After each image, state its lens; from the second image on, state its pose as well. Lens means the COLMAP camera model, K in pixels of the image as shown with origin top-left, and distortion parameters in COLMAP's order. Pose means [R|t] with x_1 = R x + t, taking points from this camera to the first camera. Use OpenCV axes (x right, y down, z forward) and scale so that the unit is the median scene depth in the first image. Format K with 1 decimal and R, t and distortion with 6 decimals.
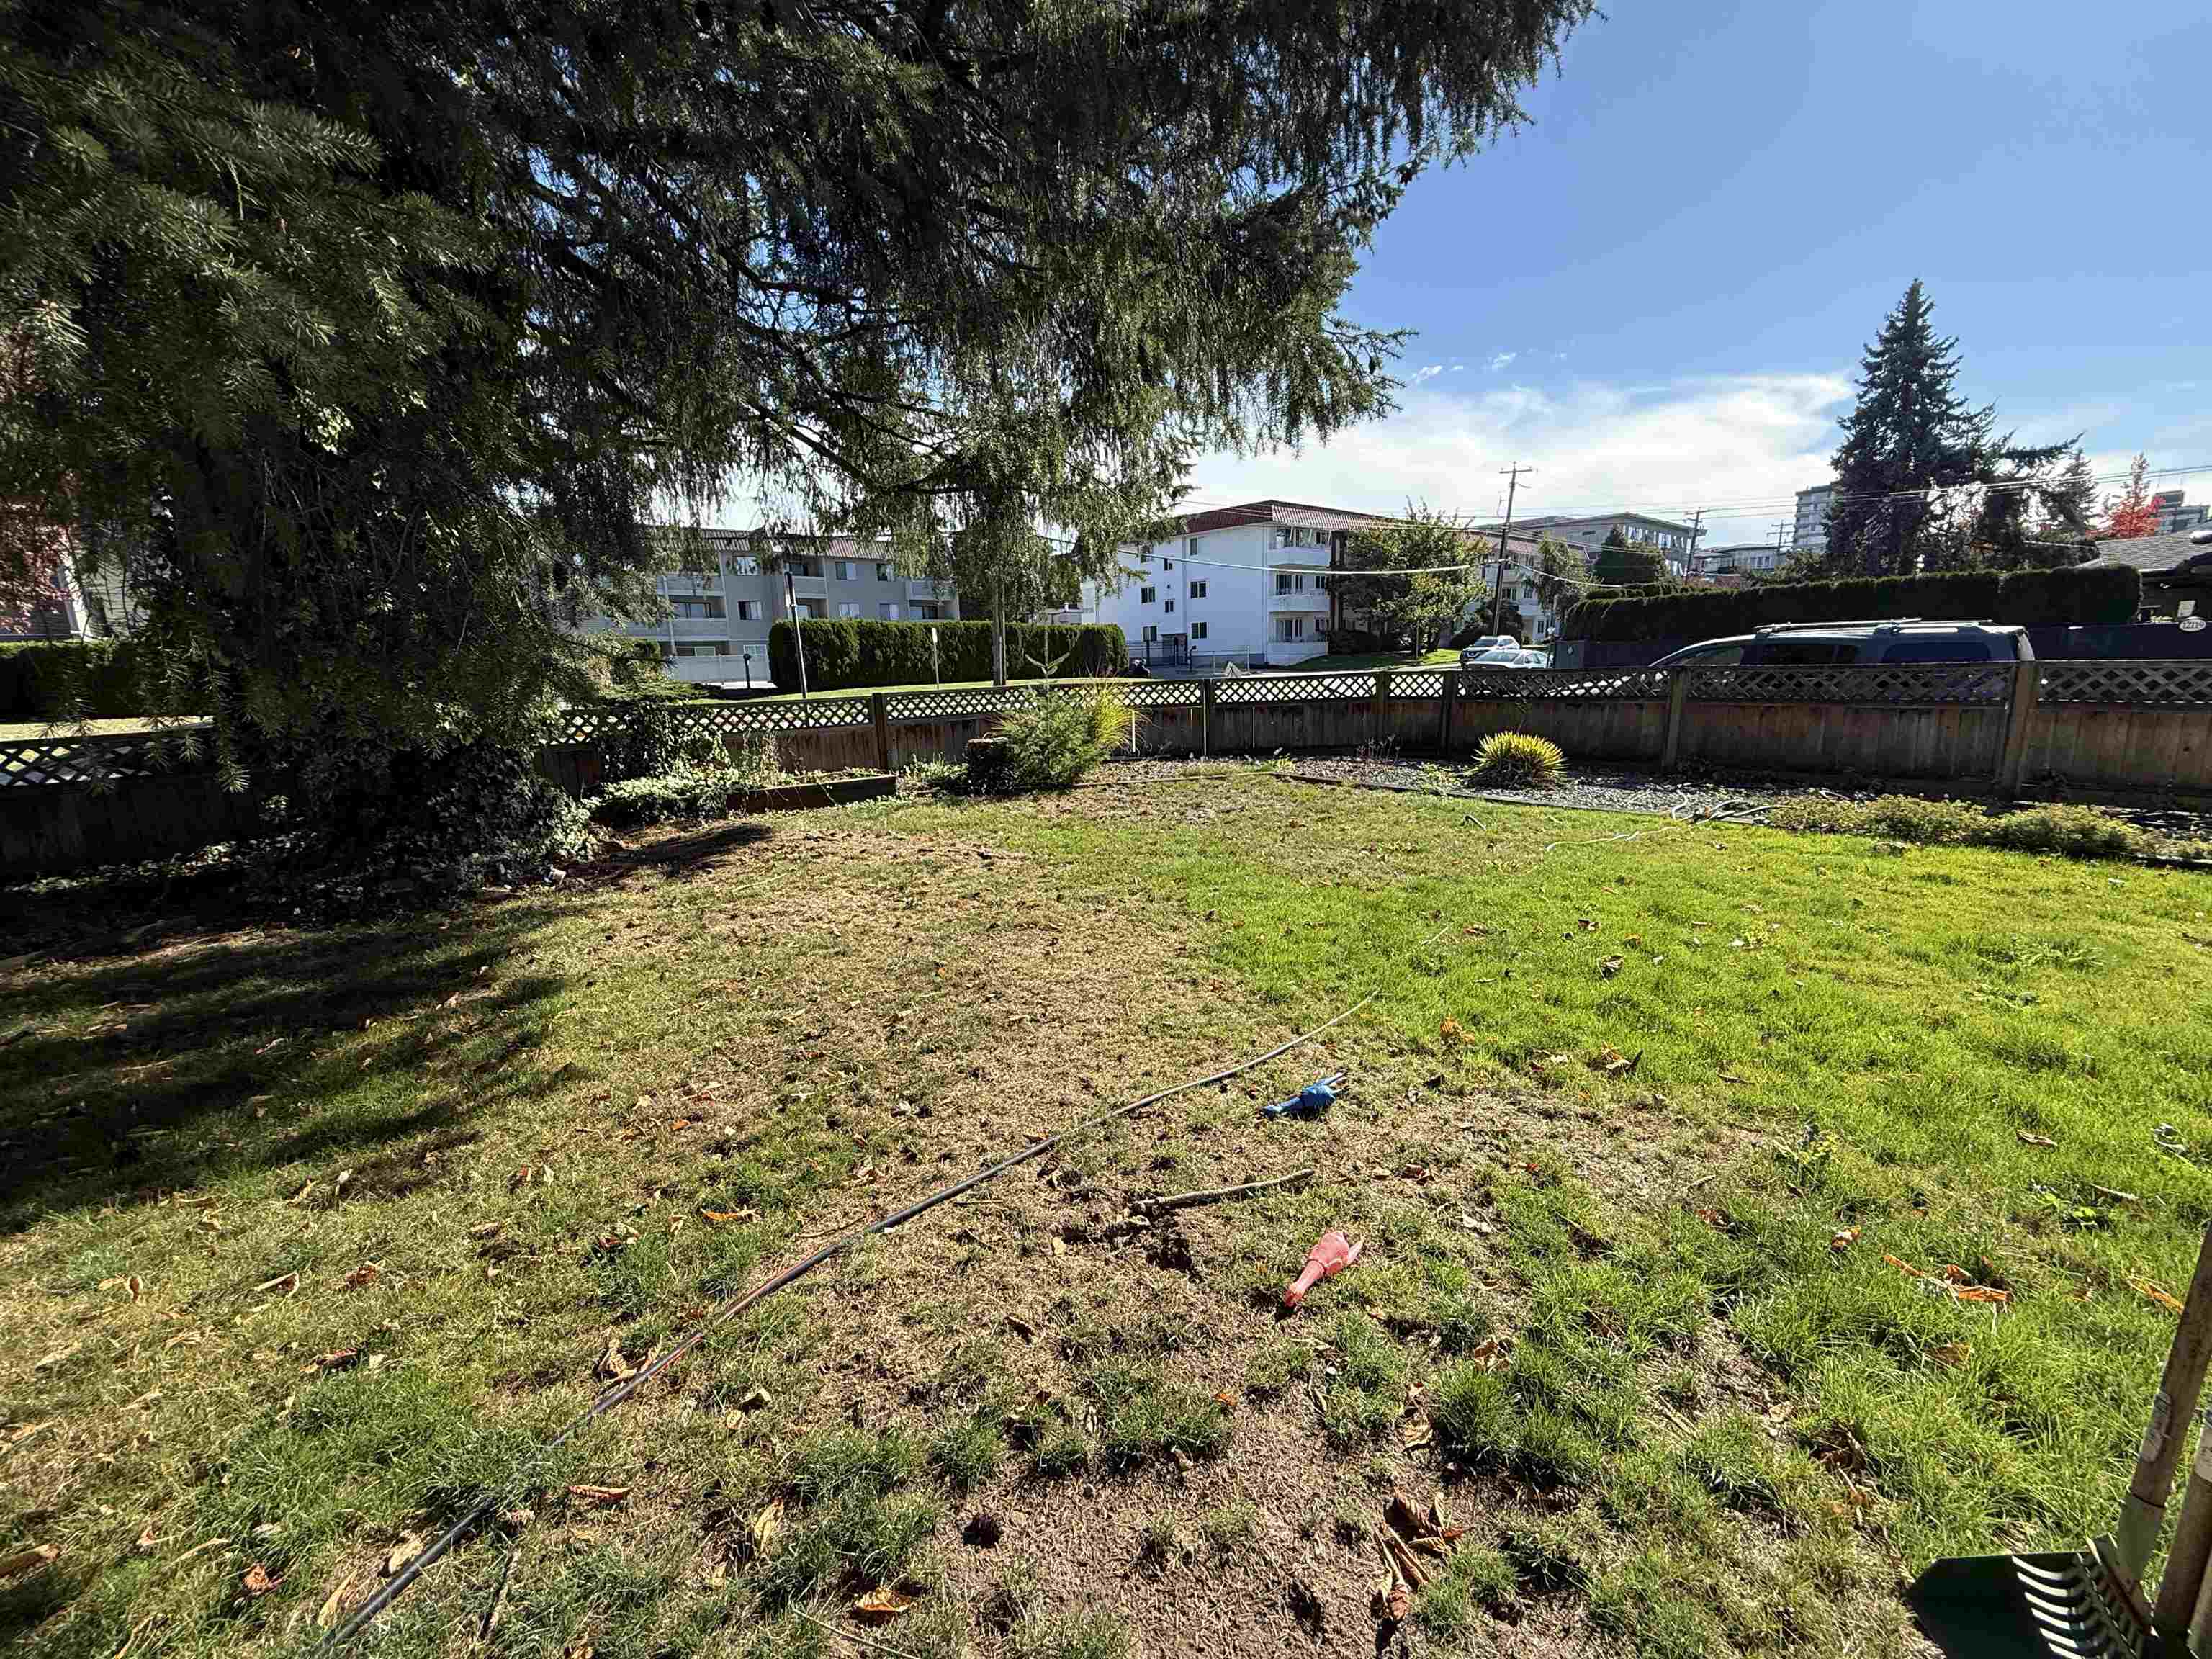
lens RADIAL K [[875.9, 0, 1106.0], [0, 875.9, 829.5], [0, 0, 1]] dist [0.000424, 0.000424]
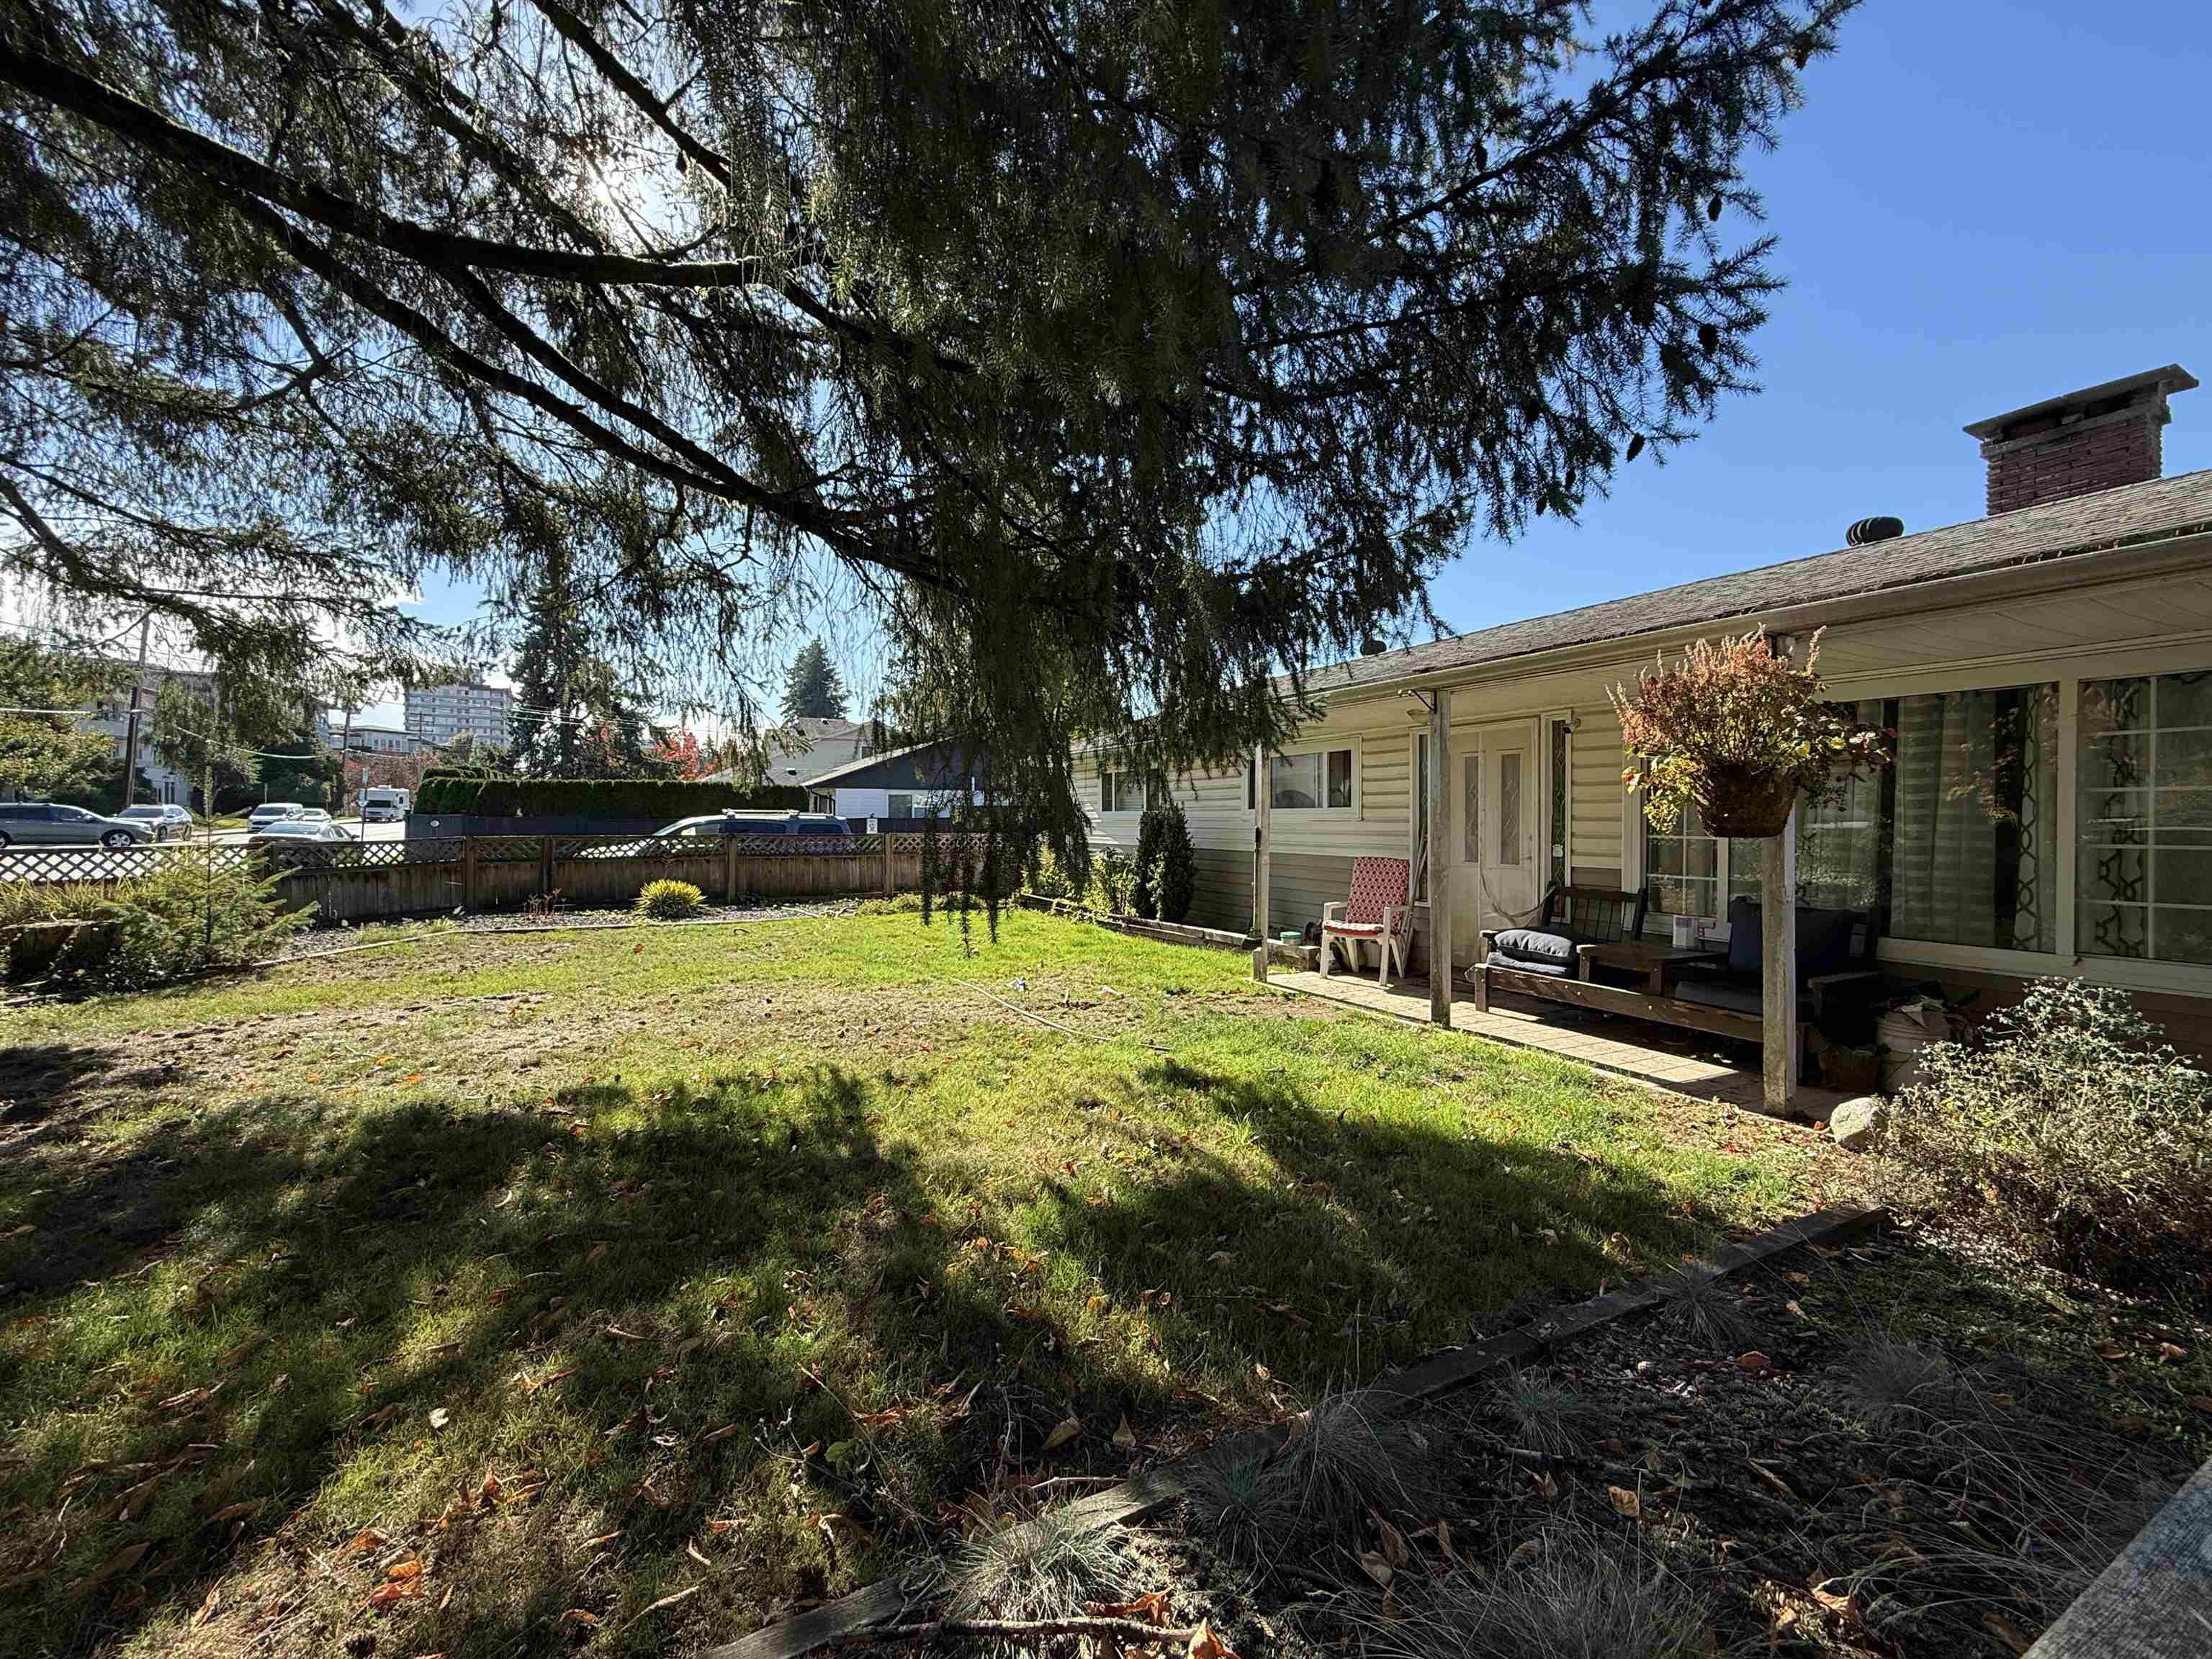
lens RADIAL K [[875.9, 0, 1106.0], [0, 875.9, 829.5], [0, 0, 1]] dist [0.000424, 0.000424]
pose [[0.225721, 0.022282, 0.973937, -0.583624], [0.176048, 0.982346, -0.063275, 0.015542], [-0.958153, 0.185742, 0.217813, 0.030131]]
